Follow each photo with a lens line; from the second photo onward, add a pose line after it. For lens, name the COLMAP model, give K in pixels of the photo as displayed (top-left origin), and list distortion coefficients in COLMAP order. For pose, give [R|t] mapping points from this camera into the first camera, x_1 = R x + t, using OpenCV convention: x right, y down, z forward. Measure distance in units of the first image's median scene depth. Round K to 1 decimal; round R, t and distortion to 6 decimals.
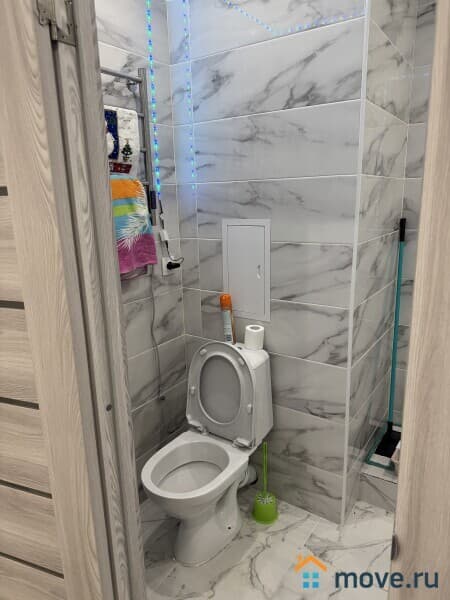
lens RADIAL K [[418.1, 0, 225.0], [0, 418.1, 300.0], [0, 0, 1]] dist [0.062790, -0.106749]
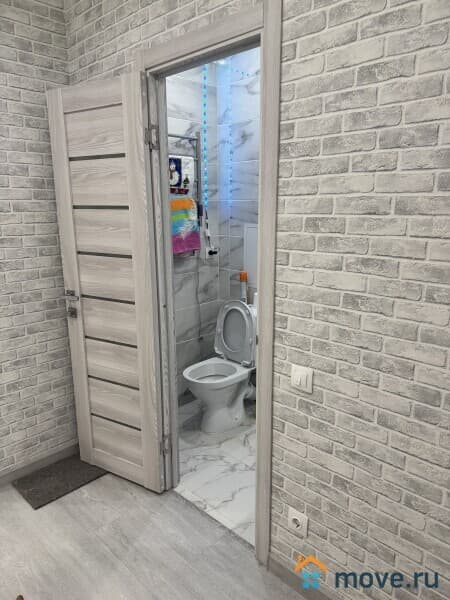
lens RADIAL K [[418.1, 0, 225.0], [0, 418.1, 300.0], [0, 0, 1]] dist [0.062790, -0.106749]
pose [[0.985532, 0.055179, -0.160257, 0.201844], [-0.057447, 0.998303, -0.009554, 0.117818], [0.159458, 0.018622, 0.987029, -0.583385]]
